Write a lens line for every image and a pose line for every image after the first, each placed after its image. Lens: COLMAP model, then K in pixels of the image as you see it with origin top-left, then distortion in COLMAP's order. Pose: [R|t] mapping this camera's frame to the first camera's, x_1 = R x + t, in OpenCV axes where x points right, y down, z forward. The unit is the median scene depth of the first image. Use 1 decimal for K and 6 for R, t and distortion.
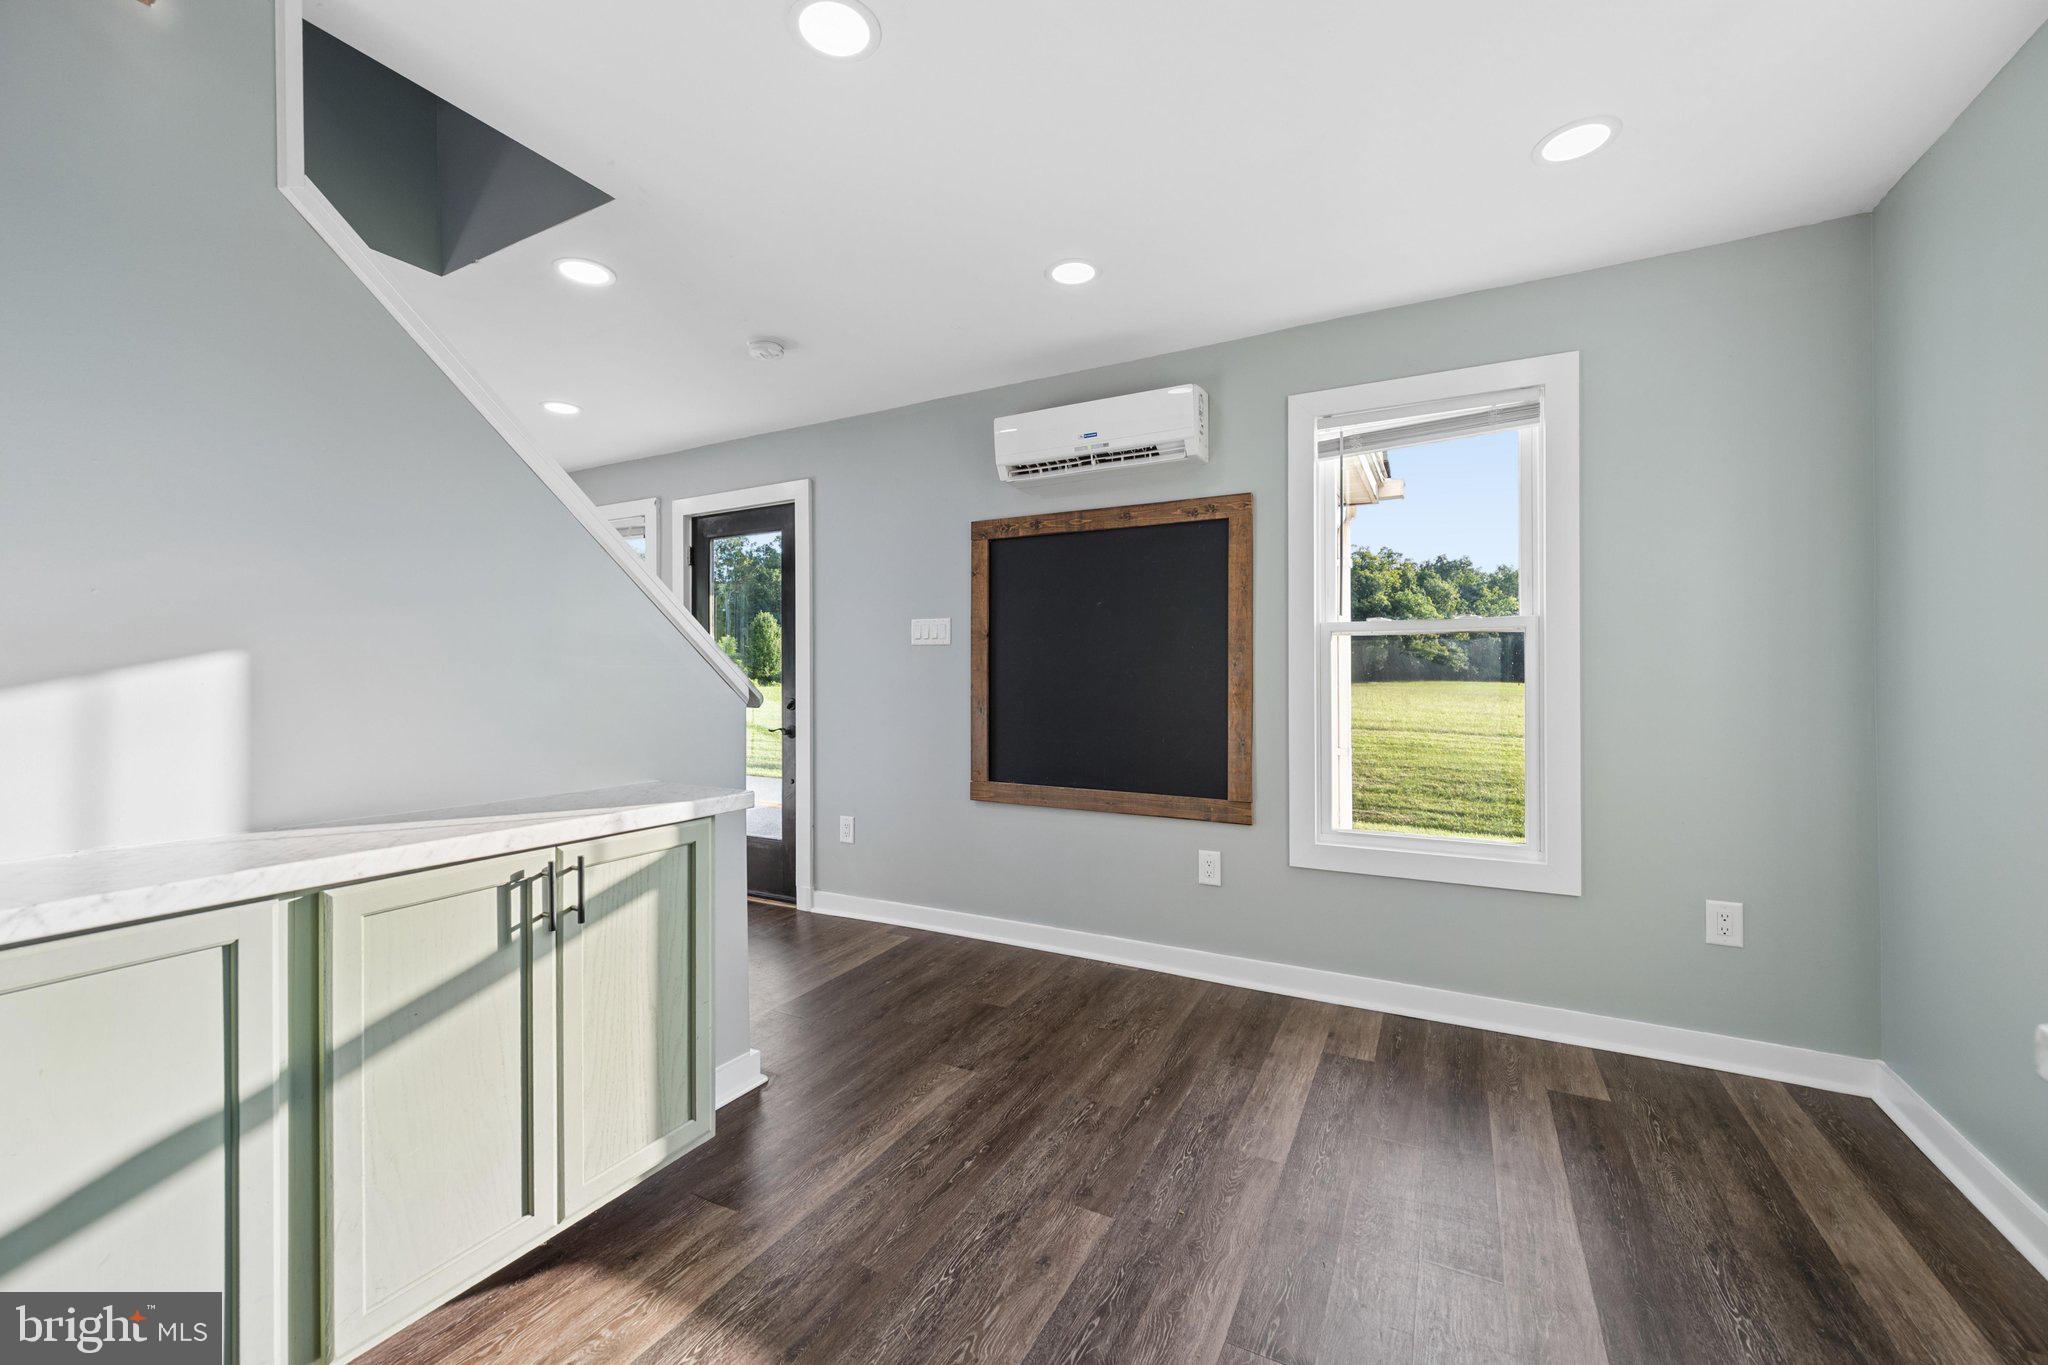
lens RADIAL K [[805.4, 0, 1015.2], [0, 805.4, 683.3], [0, 0, 1]] dist [-0.001089, 0.000448]
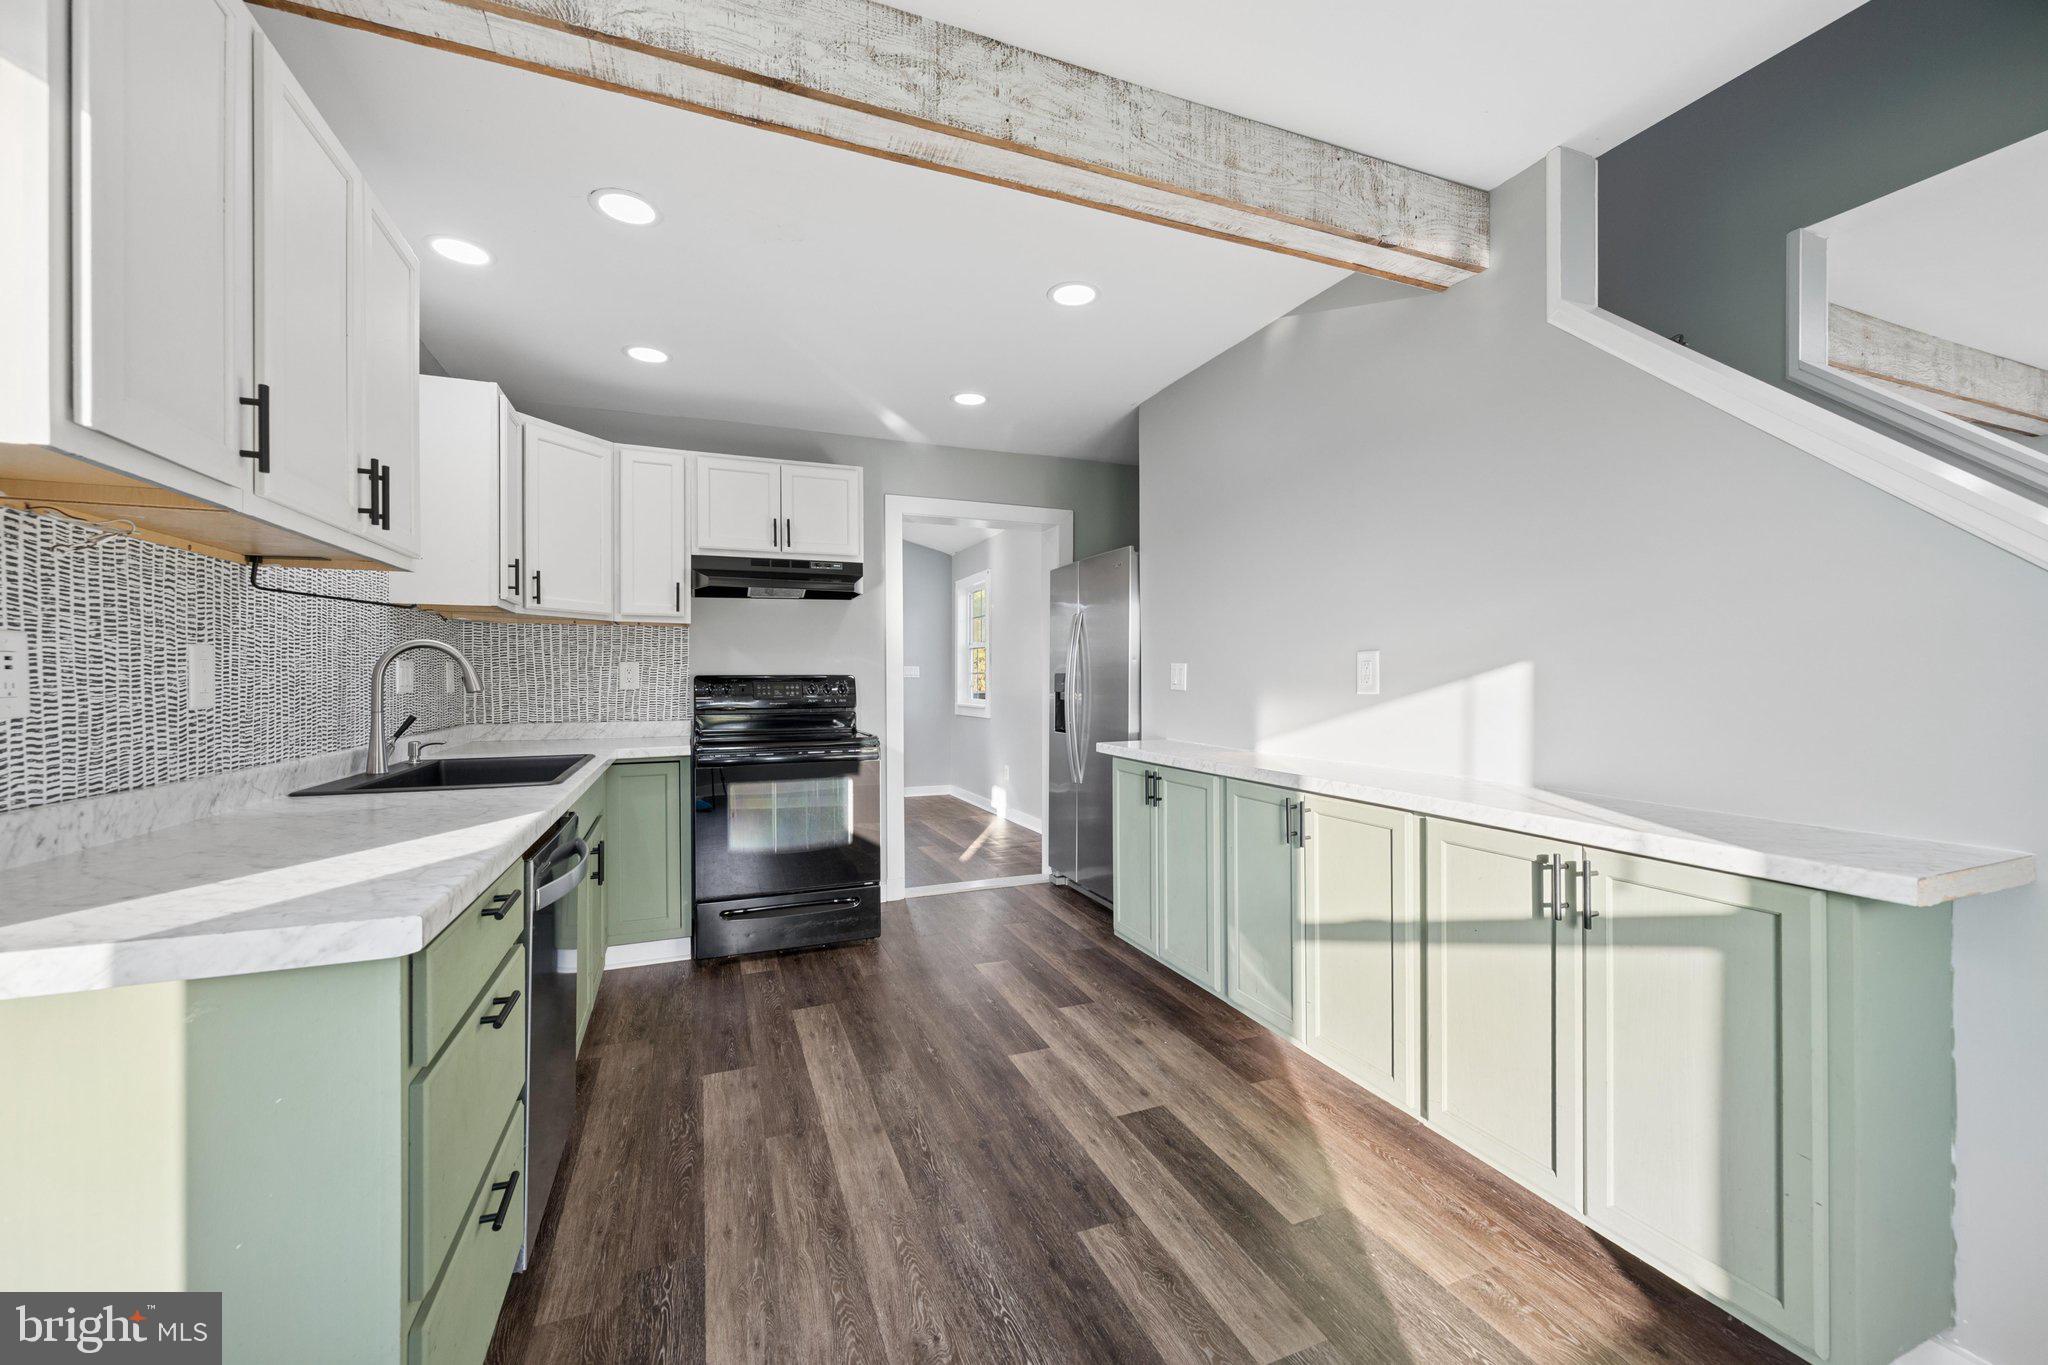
lens RADIAL K [[797.5, 0, 1028.6], [0, 797.5, 680.7], [0, 0, 1]] dist [-0.025536, 0.000024]
pose [[-0.632776, 0.009439, -0.774277, 0.637987], [0.000845, 0.999934, 0.011499, -0.018902], [0.774334, 0.006622, -0.632742, 1.076853]]
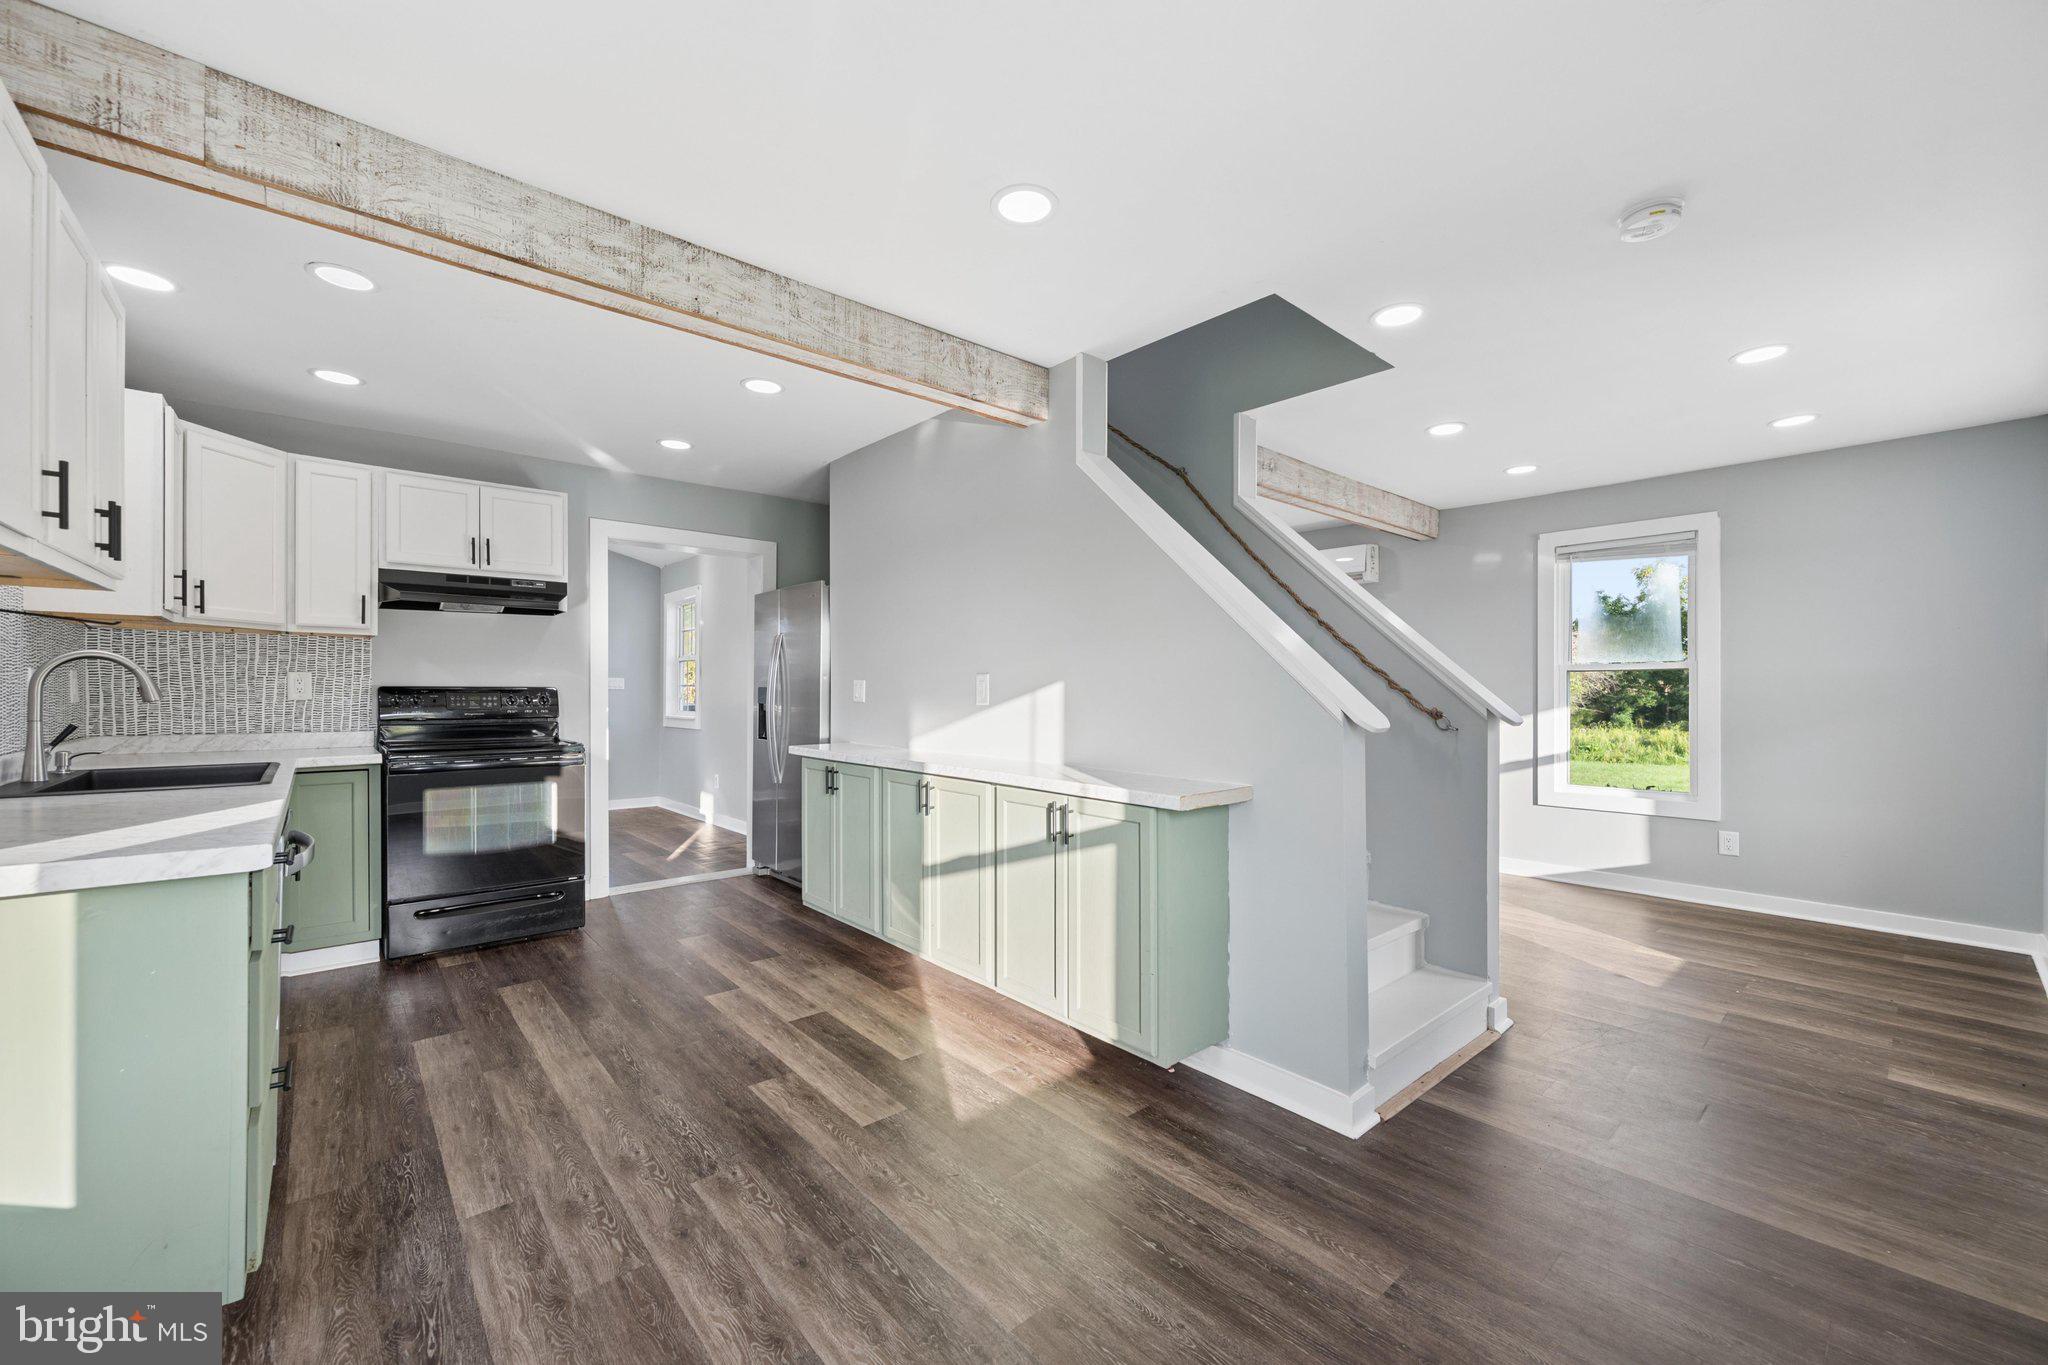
lens RADIAL K [[815.2, 0, 1036.8], [0, 815.2, 697.4], [0, 0, 1]] dist [-0.010505, -0.000157]
pose [[-0.343622, 0.010791, -0.939046, 1.061529], [-0.008893, 0.999852, 0.014744, -0.028821], [0.939066, 0.013418, -0.343476, 1.525086]]
